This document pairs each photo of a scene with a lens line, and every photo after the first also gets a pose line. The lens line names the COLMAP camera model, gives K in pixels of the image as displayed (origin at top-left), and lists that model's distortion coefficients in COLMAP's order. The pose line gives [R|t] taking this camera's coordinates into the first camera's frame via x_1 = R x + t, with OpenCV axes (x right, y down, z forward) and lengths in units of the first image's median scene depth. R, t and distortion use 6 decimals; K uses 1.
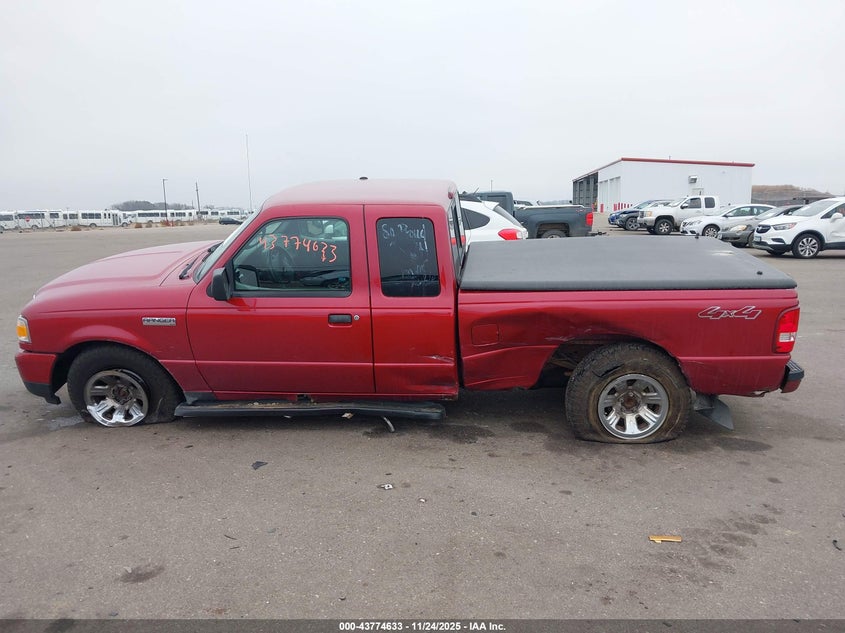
lens RADIAL K [[625.0, 0, 422.5], [0, 625.0, 316.5], [0, 0, 1]] dist [0.001133, 0.002045]
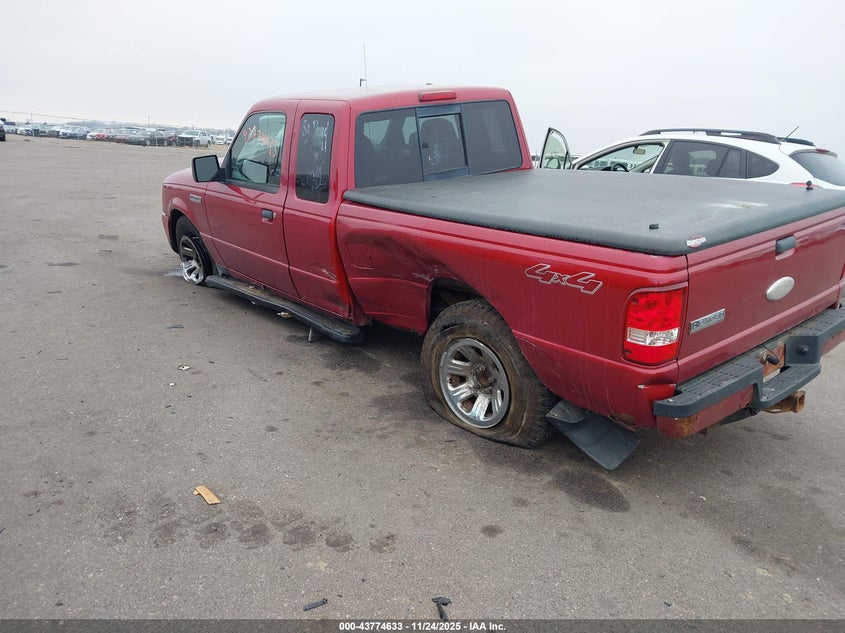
lens RADIAL K [[625.0, 0, 422.5], [0, 625.0, 316.5], [0, 0, 1]] dist [0.001133, 0.002045]
pose [[0.738745, 0.236380, -0.631173, 0.762984], [-0.186170, 0.971613, 0.145977, -0.032114], [0.647762, 0.009665, 0.761781, 0.399405]]
